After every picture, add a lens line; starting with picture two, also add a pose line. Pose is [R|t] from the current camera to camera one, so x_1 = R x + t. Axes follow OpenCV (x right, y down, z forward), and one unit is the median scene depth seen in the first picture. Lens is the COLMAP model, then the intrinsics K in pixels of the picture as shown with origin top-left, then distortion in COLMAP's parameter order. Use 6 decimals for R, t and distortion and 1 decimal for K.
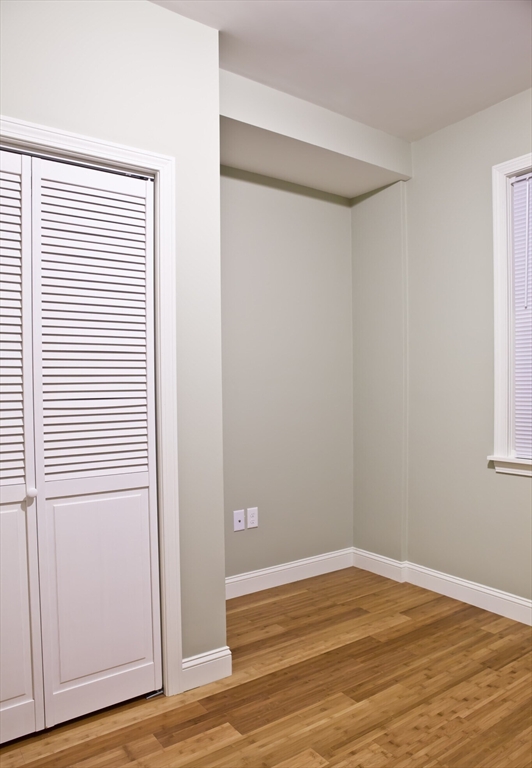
lens RADIAL K [[537.7, 0, 270.6], [0, 537.7, 390.6], [0, 0, 1]] dist [-0.027224, 0.015297]
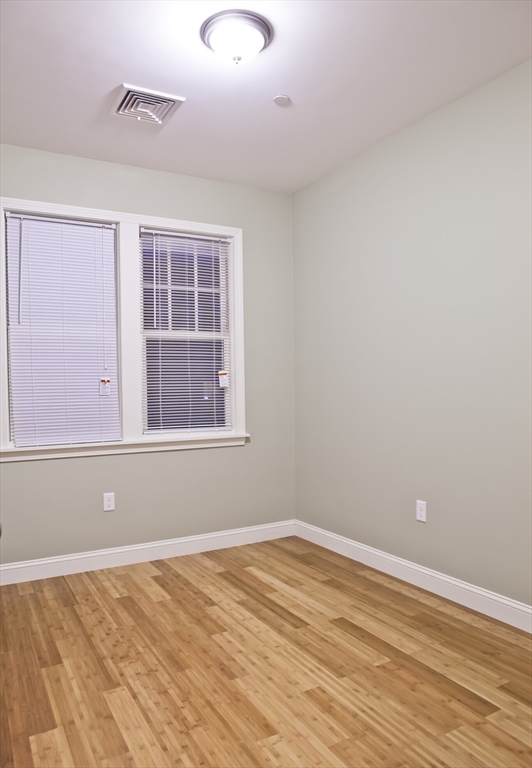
lens RADIAL K [[537.7, 0, 265.0], [0, 537.7, 378.4], [0, 0, 1]] dist [-0.027224, 0.015297]
pose [[0.101769, 0.034443, 0.994212, -0.924407], [0.006147, 0.999360, -0.035250, 0.029655], [-0.994789, 0.009698, 0.101492, 0.458816]]
